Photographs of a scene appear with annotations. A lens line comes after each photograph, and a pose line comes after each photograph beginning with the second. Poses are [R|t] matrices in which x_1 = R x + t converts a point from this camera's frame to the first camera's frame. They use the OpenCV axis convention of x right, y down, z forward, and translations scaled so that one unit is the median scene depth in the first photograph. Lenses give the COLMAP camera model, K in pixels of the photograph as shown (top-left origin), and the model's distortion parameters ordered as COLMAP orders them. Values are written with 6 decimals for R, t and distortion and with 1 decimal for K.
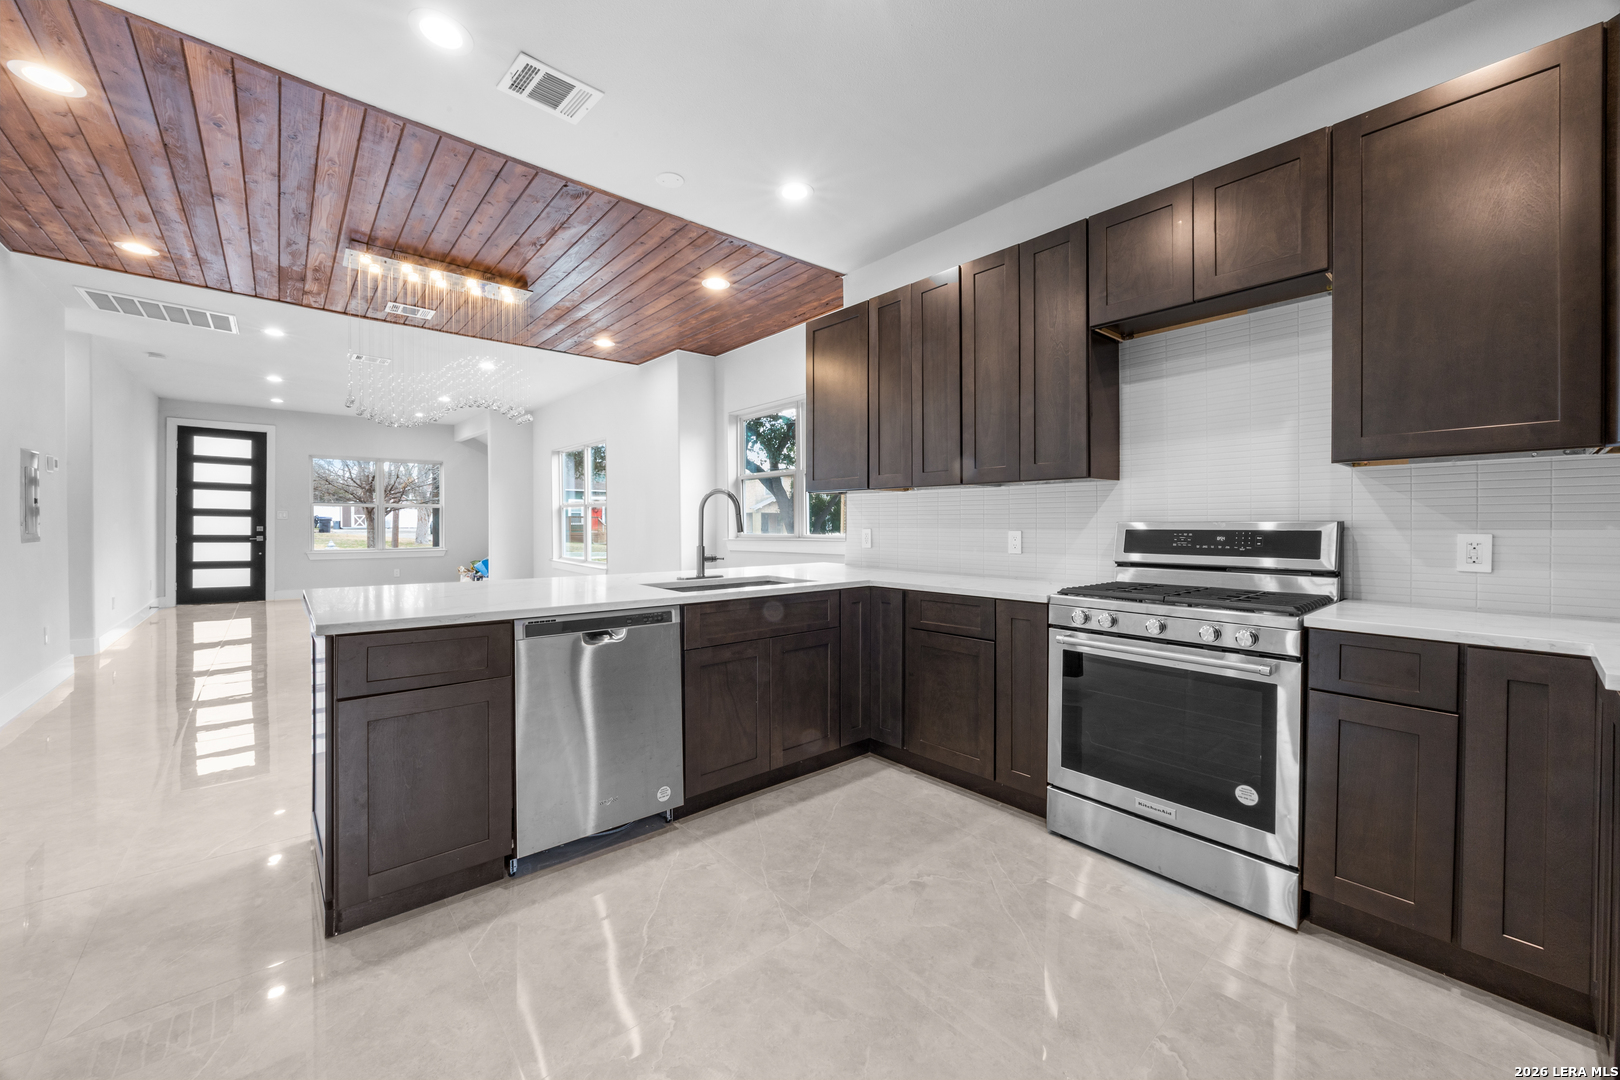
lens RADIAL K [[611.6, 0, 806.4], [0, 611.6, 528.4], [0, 0, 1]] dist [-0.004976, -0.000079]
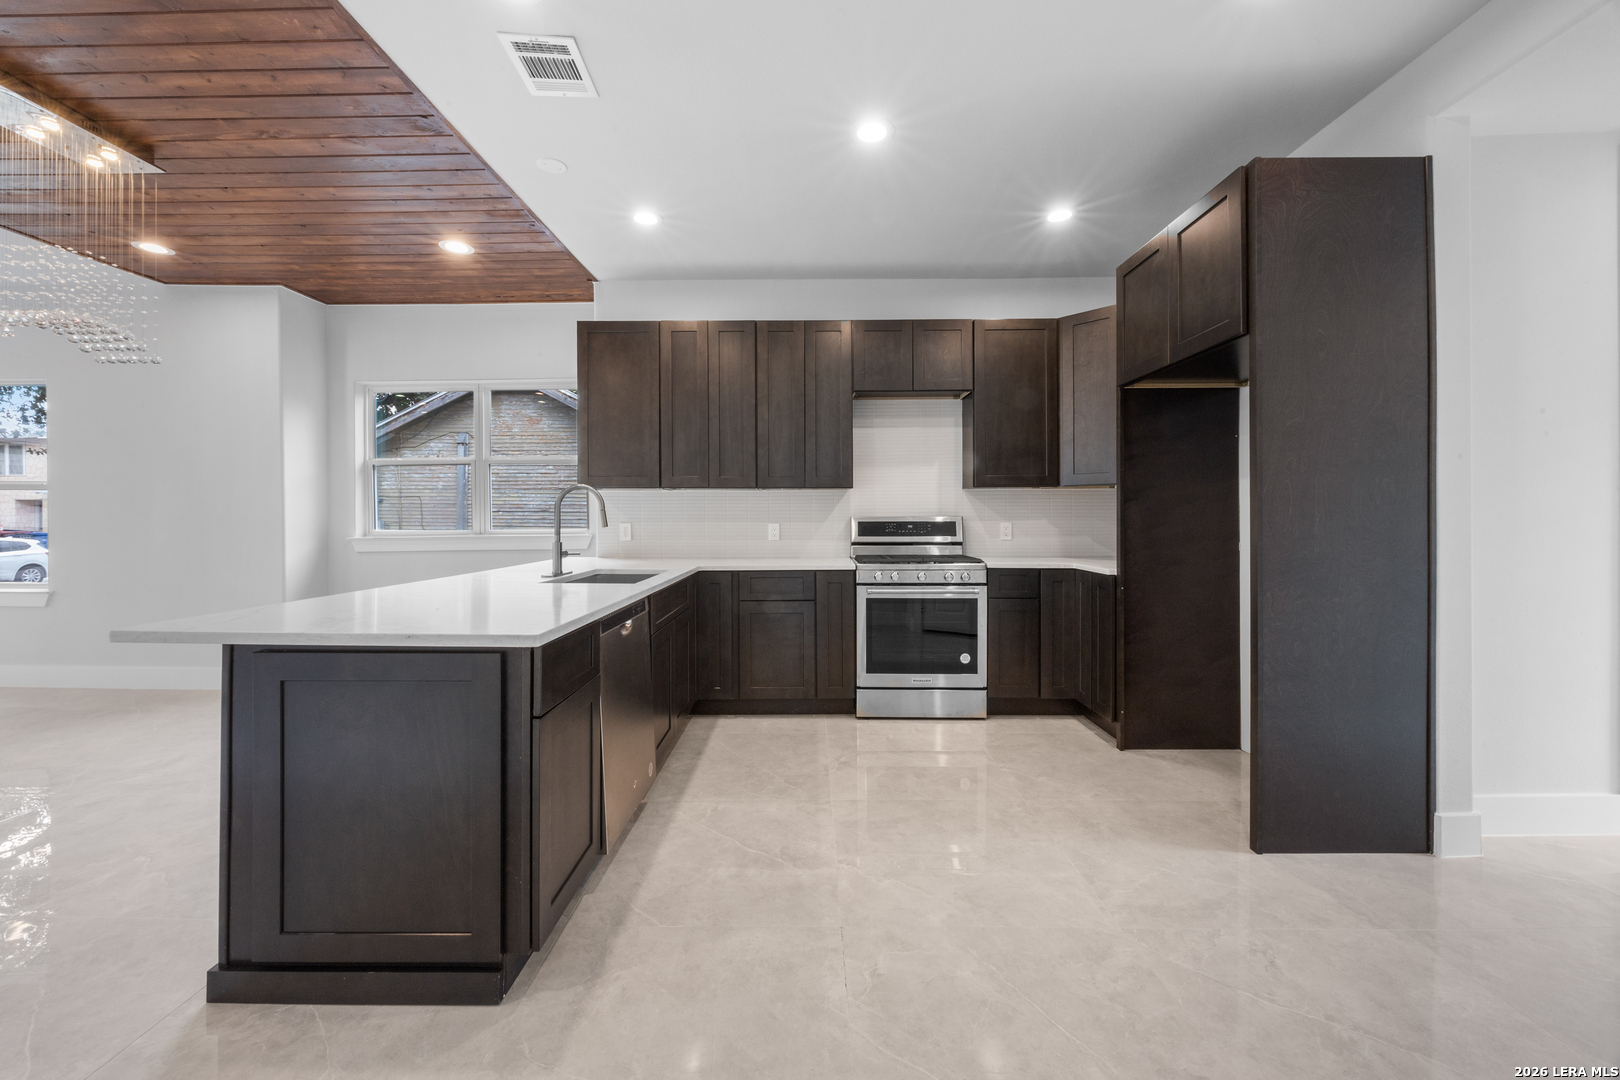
lens RADIAL K [[620.8, 0, 801.3], [0, 620.8, 519.1], [0, 0, 1]] dist [-0.001830, -0.000047]
pose [[0.659712, -0.005629, 0.751497, -0.874058], [0.008911, 0.999960, -0.000332, -0.006168], [-0.751465, 0.006916, 0.659736, 0.071739]]
